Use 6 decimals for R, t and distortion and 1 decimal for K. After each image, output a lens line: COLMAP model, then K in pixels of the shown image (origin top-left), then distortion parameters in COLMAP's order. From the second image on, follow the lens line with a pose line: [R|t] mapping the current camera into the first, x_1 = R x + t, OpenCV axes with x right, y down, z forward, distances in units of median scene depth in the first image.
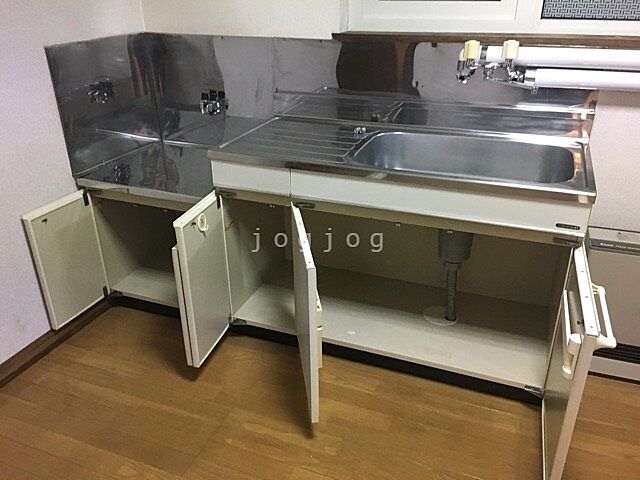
lens RADIAL K [[548.7, 0, 320.0], [0, 548.7, 240.0], [0, 0, 1]] dist [0.001835, -0.005320]
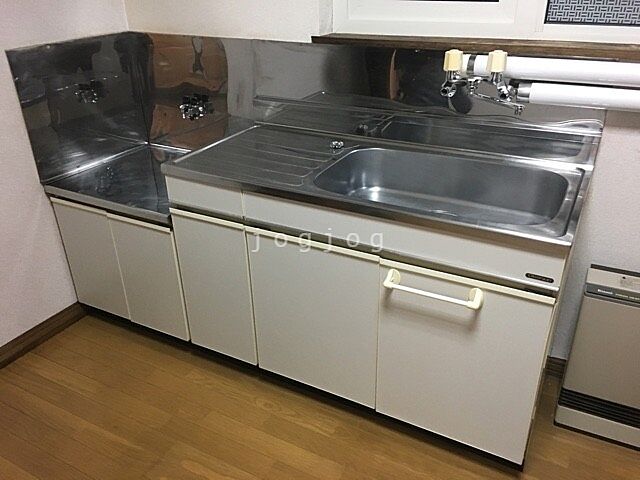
lens RADIAL K [[548.7, 0, 320.0], [0, 548.7, 240.0], [0, 0, 1]] dist [0.001835, -0.005320]
pose [[0.992527, 0.049196, -0.111669, 0.159727], [-0.046133, 0.998489, 0.029854, -0.070693], [0.112969, -0.024479, 0.993297, 0.095803]]
